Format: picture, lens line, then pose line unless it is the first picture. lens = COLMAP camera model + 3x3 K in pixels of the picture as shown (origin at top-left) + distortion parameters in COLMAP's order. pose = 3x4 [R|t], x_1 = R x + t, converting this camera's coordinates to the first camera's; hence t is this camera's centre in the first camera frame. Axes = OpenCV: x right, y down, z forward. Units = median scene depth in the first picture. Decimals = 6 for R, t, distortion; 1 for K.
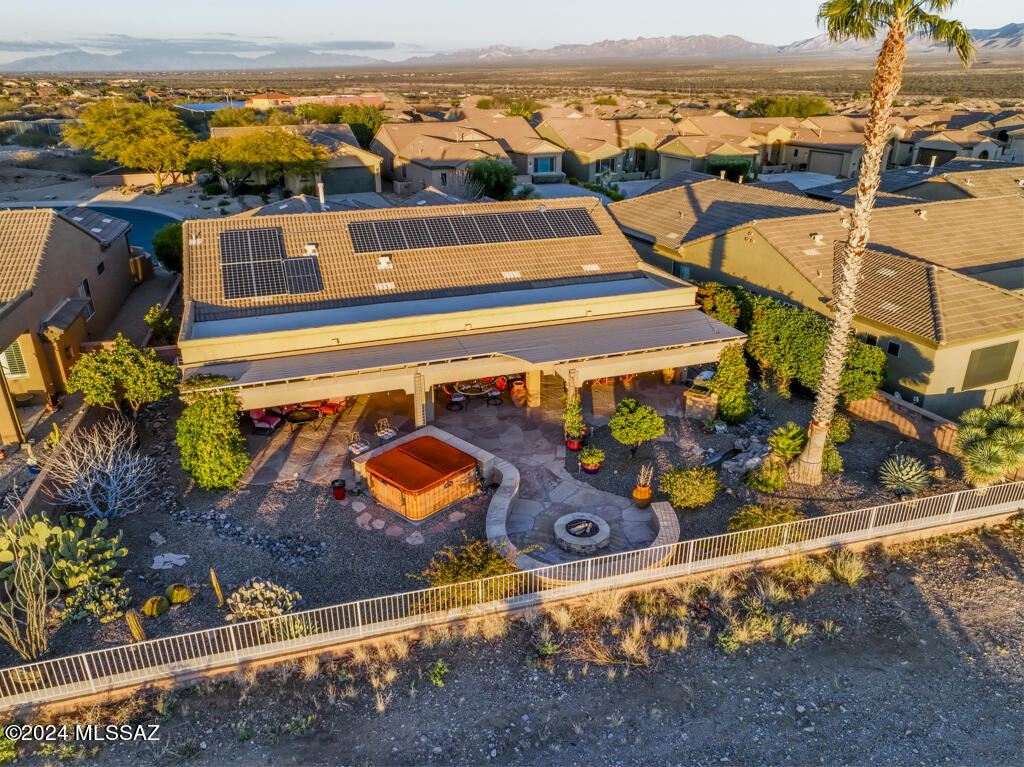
lens RADIAL K [[722.9, 0, 512.0], [0, 722.9, 383.5], [0, 0, 1]] dist [-0.006963, 0.023654]
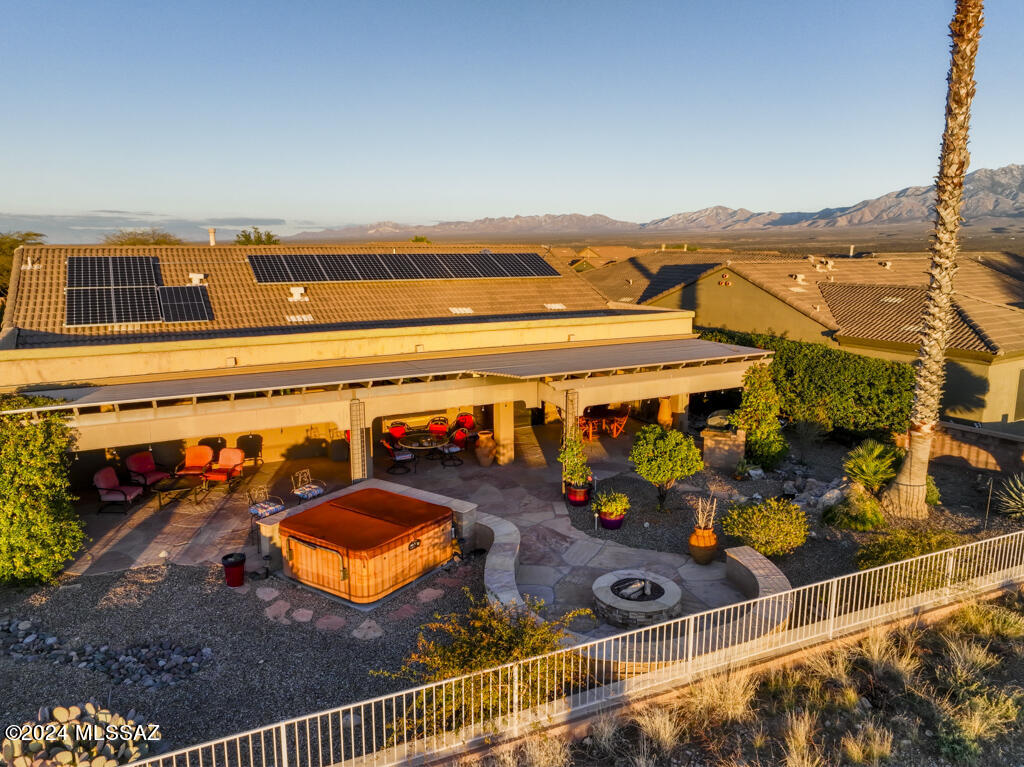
lens RADIAL K [[722.9, 0, 512.0], [0, 722.9, 383.5], [0, 0, 1]] dist [-0.006963, 0.023654]
pose [[0.988554, -0.029221, 0.148012, -0.090888], [0.060572, 0.975393, -0.211989, 0.138155], [-0.138176, 0.218528, 0.965998, 0.330323]]
